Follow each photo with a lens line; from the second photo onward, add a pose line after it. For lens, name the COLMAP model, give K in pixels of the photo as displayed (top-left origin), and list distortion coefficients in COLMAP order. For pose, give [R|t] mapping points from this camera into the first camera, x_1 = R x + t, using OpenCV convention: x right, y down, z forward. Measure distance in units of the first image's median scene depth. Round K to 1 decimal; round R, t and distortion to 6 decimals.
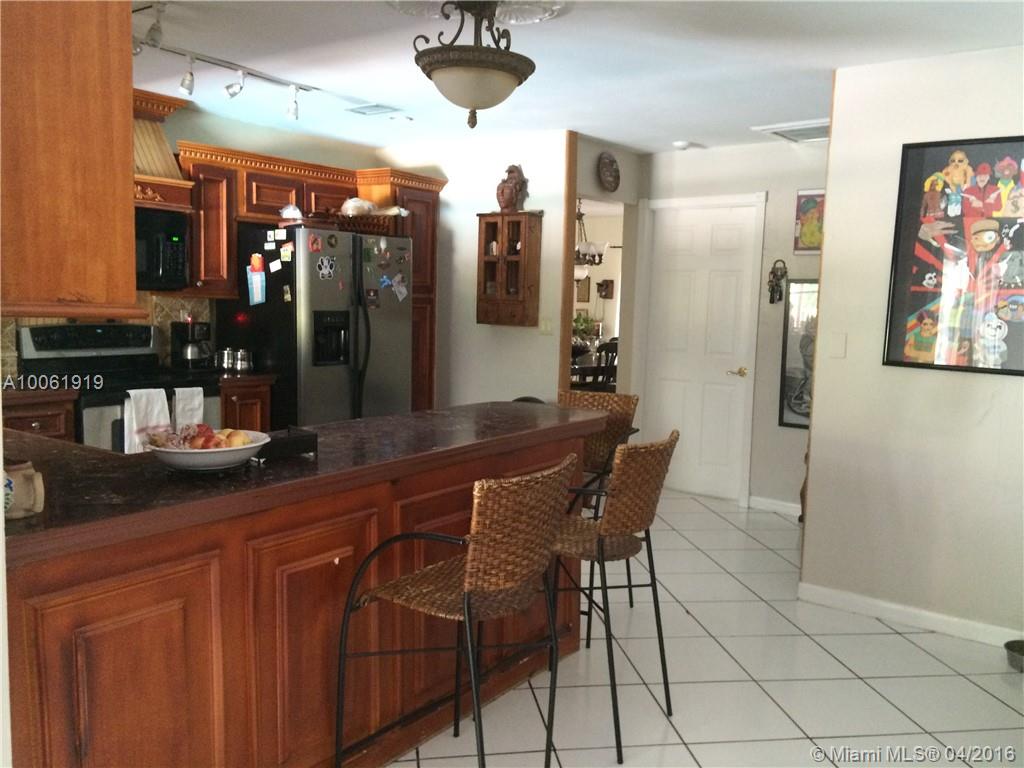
lens RADIAL K [[877.3, 0, 512.4], [0, 877.3, 386.0], [0, 0, 1]] dist [0.017236, 0.006083]
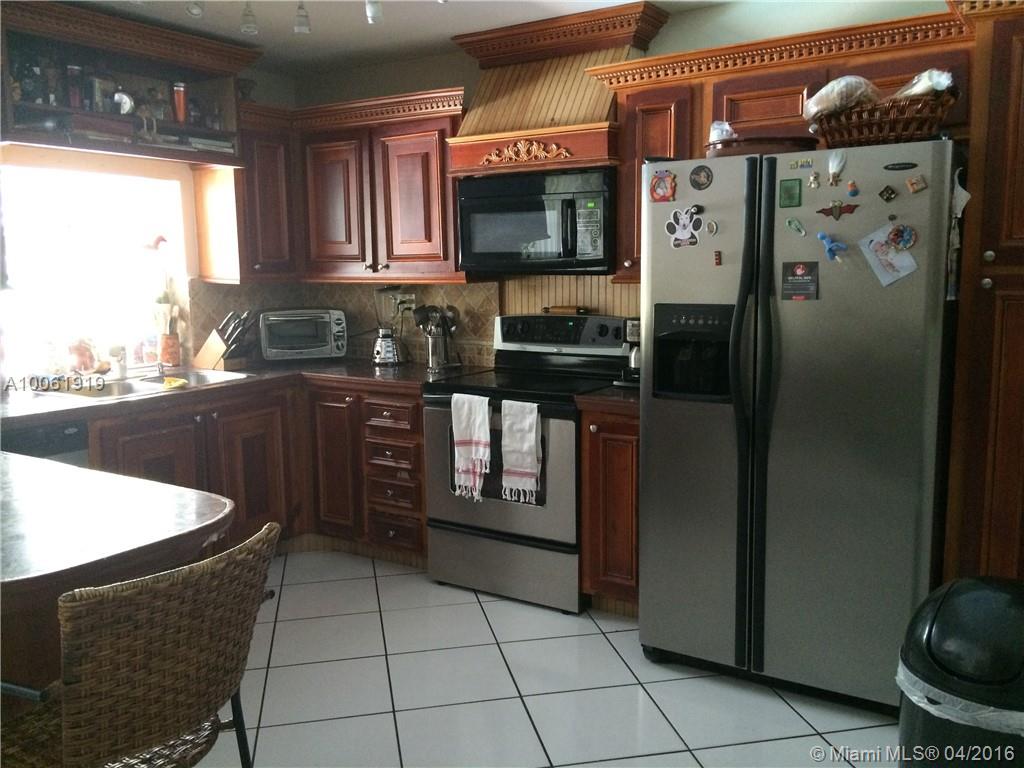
lens RADIAL K [[877.3, 0, 512.3], [0, 877.3, 384.6], [0, 0, 1]] dist [0.017236, 0.006083]
pose [[0.033372, 0.110209, -0.993348, 0.386982], [-0.085808, 0.990548, 0.107016, -0.093130], [0.995753, 0.081666, 0.042514, 0.949658]]
